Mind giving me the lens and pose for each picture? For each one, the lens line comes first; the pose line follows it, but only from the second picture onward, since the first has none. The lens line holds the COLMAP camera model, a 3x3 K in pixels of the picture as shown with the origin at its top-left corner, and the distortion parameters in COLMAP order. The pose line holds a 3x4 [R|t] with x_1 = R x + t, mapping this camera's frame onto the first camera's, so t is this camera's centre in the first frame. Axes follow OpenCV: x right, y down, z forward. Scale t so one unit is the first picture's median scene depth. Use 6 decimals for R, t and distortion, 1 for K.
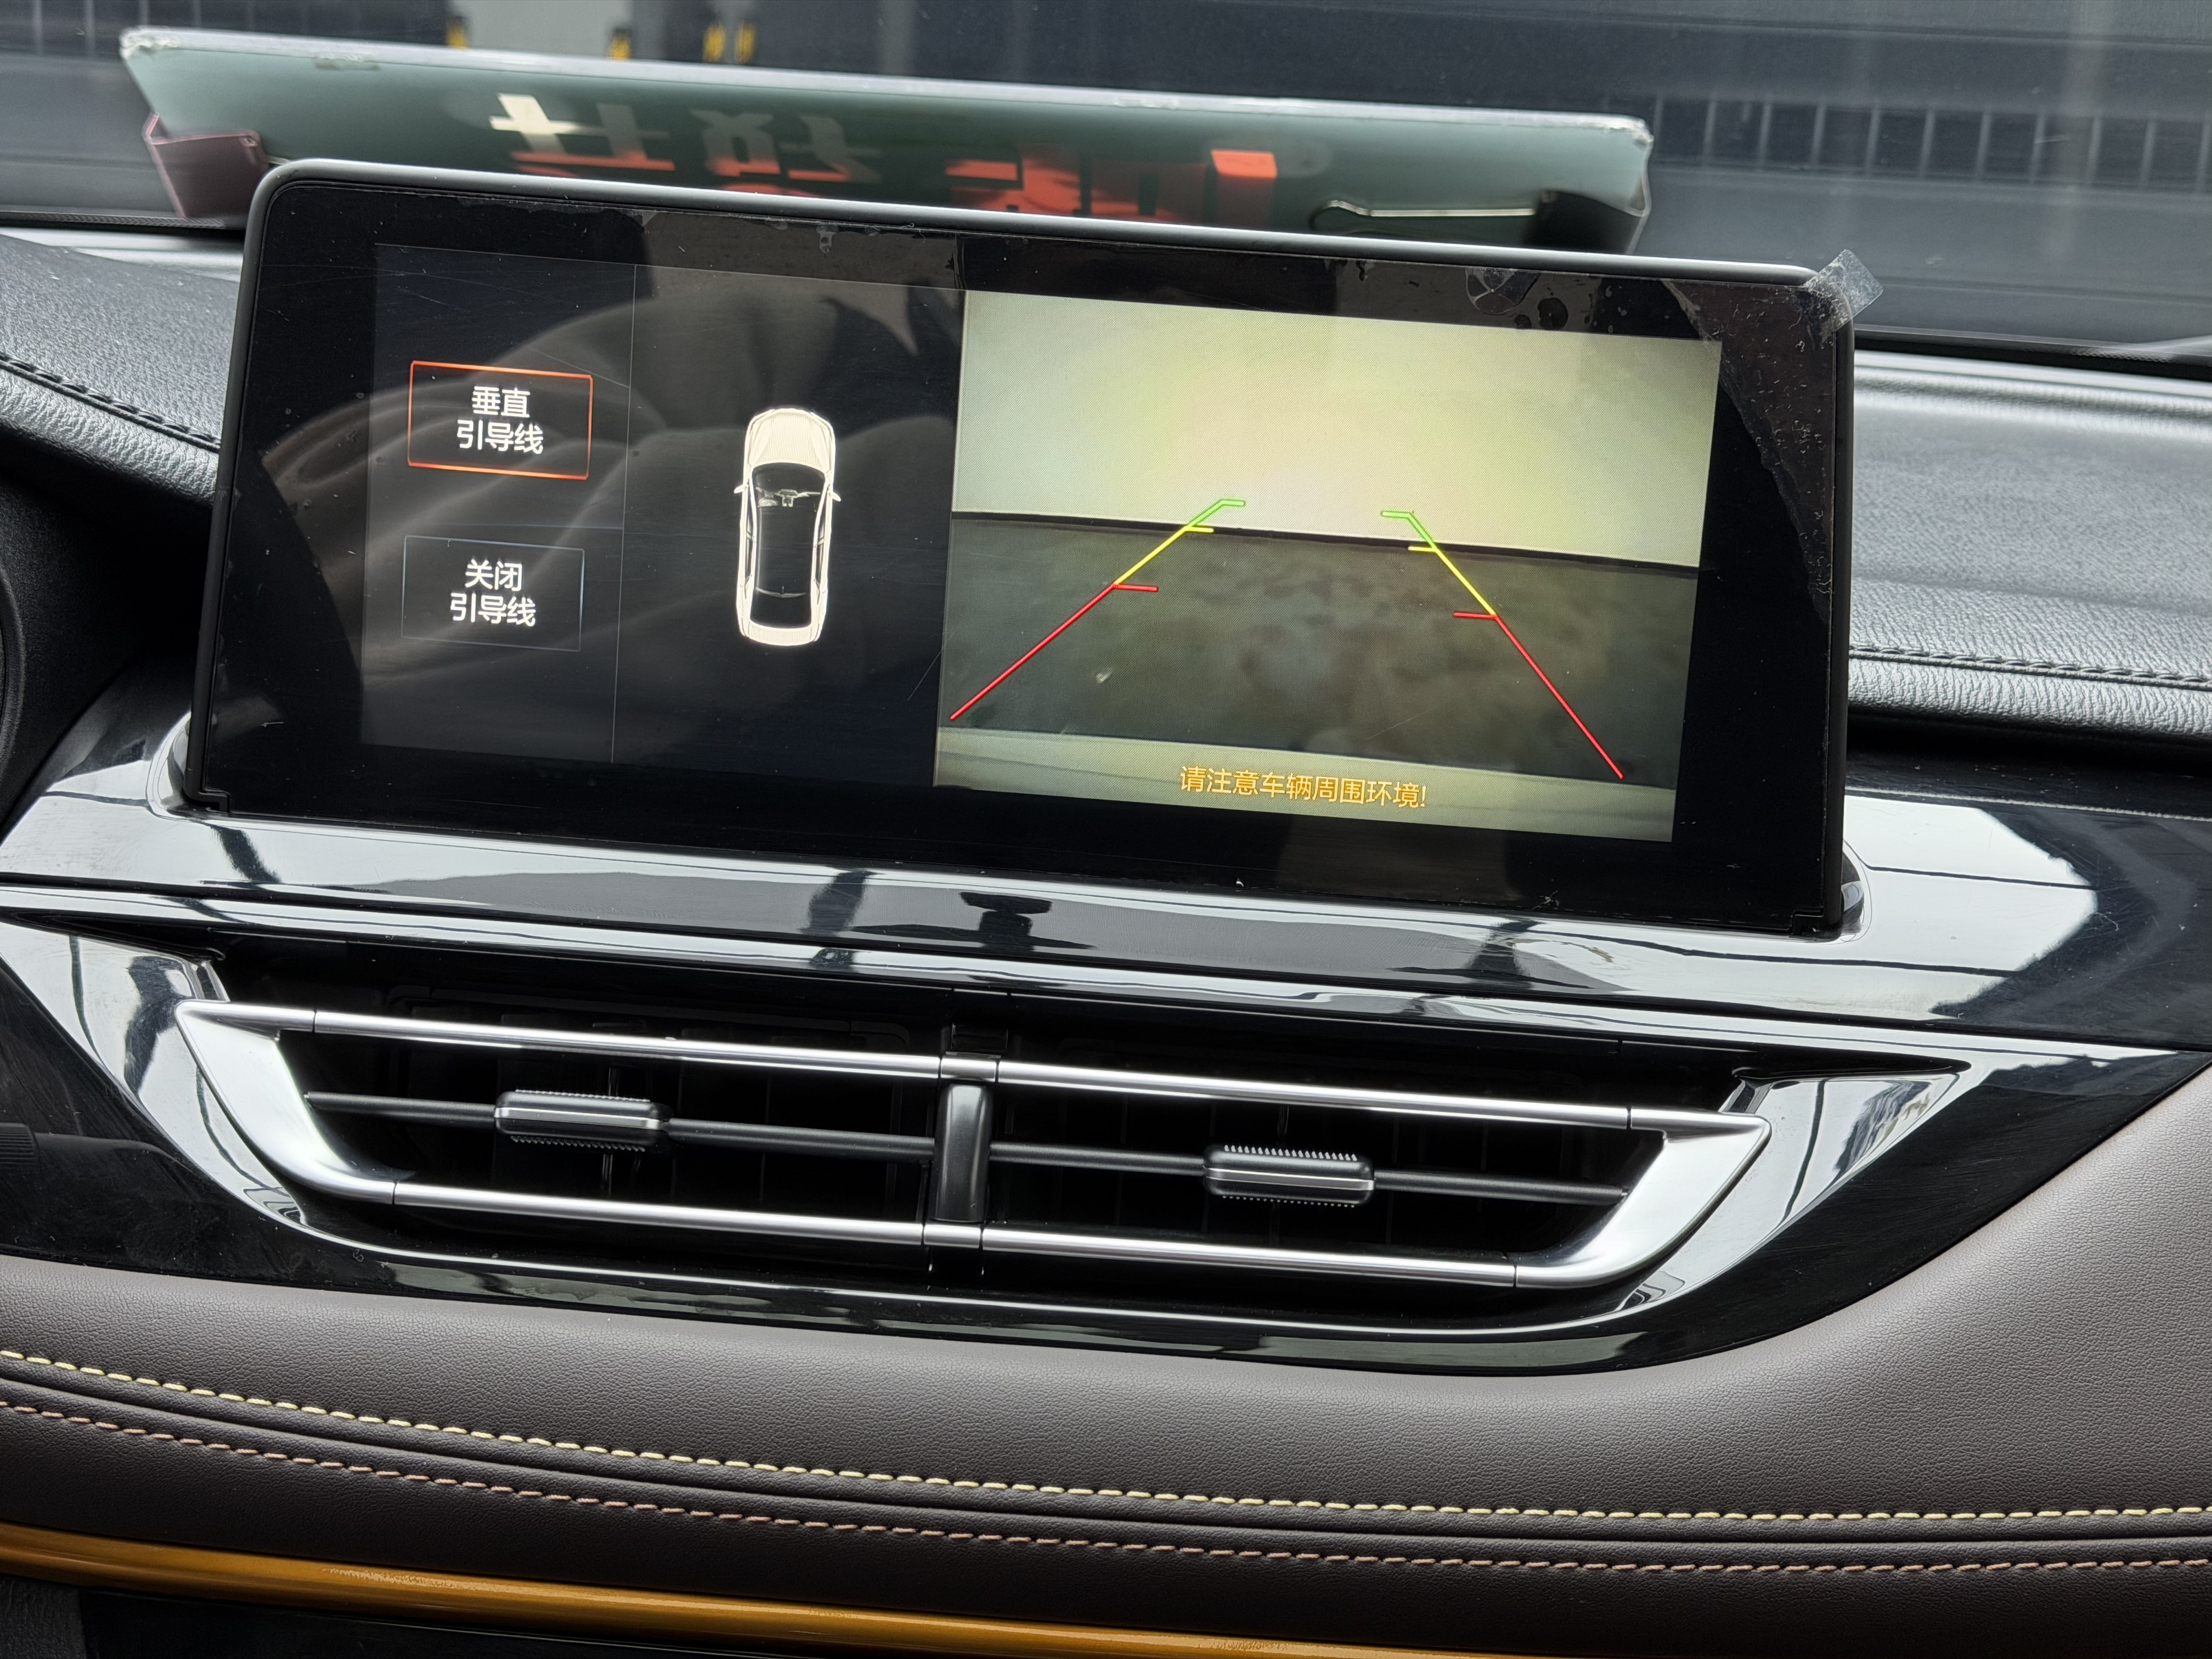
lens RADIAL K [[3105.1, 0, 1110.7], [0, 3105.1, 856.0], [0, 0, 1]] dist [0.186566, -0.391526]
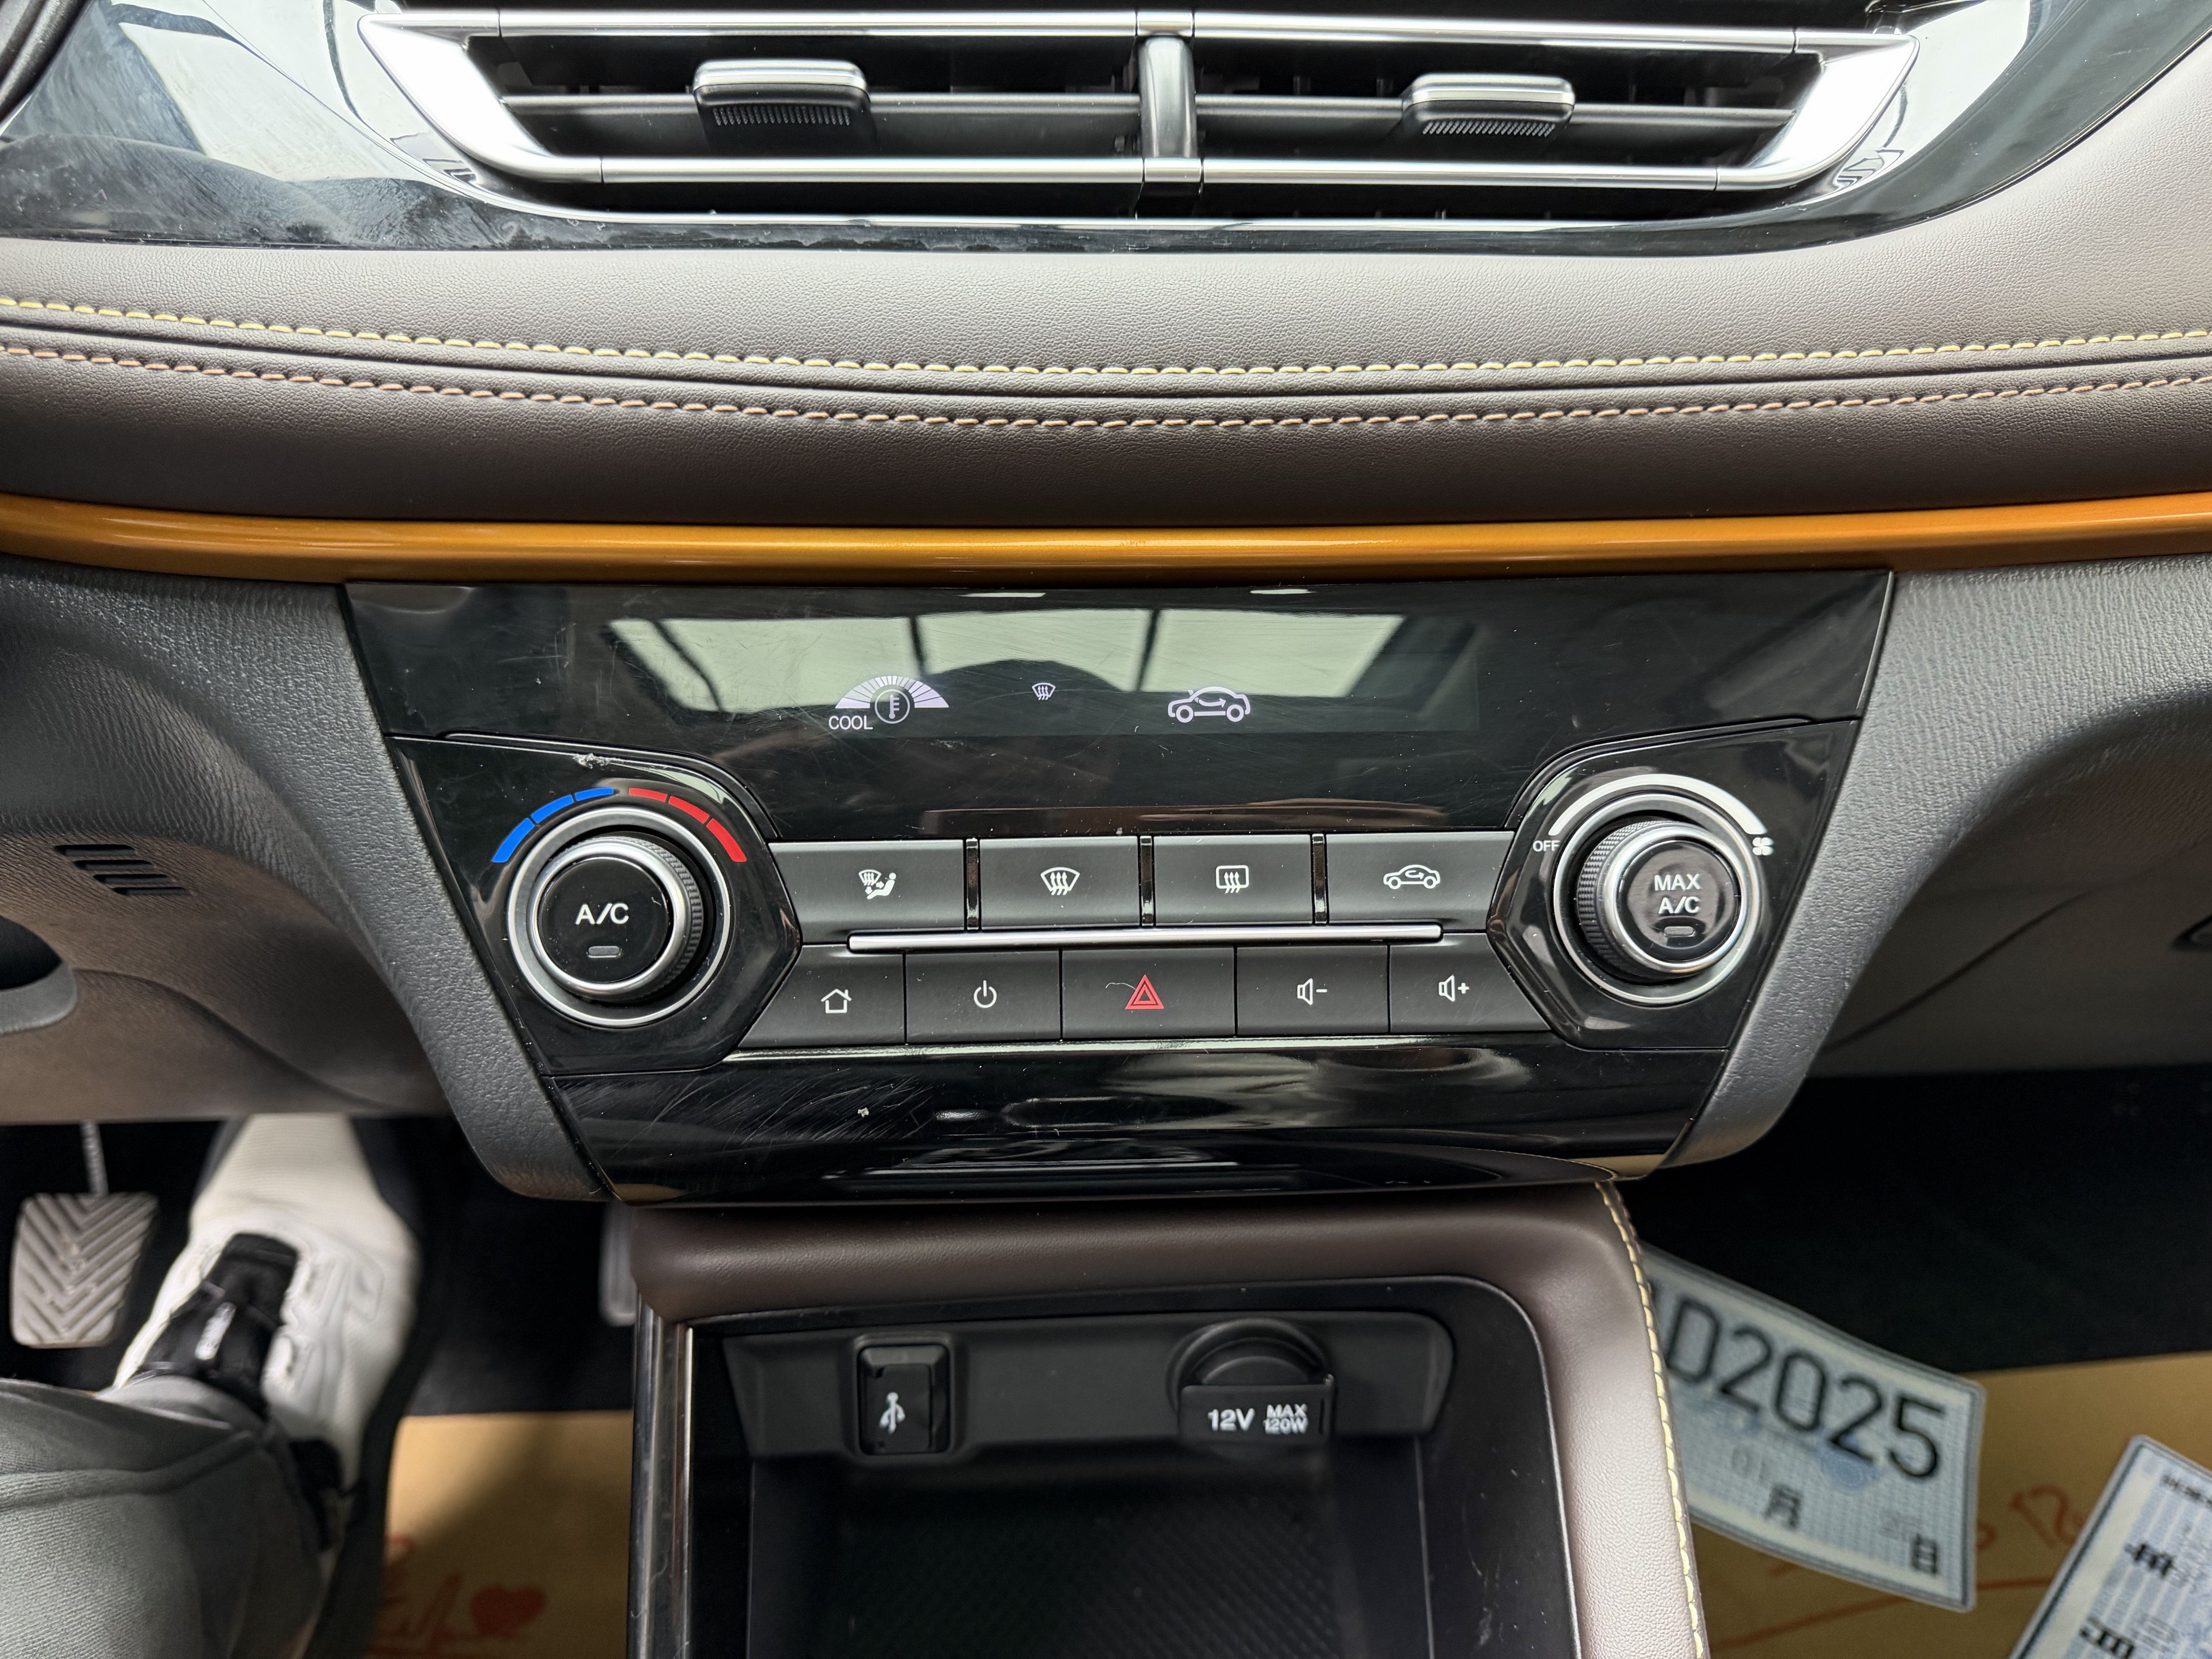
lens RADIAL K [[1610.6, 0, 1095.6], [0, 1610.6, 838.2], [0, 0, 1]] dist [0.046295, -0.114315]
pose [[0.992697, -0.094128, 0.075449, -0.127853], [0.083947, 0.988175, 0.128311, 0.252098], [-0.086634, -0.121040, 0.988860, 0.444174]]
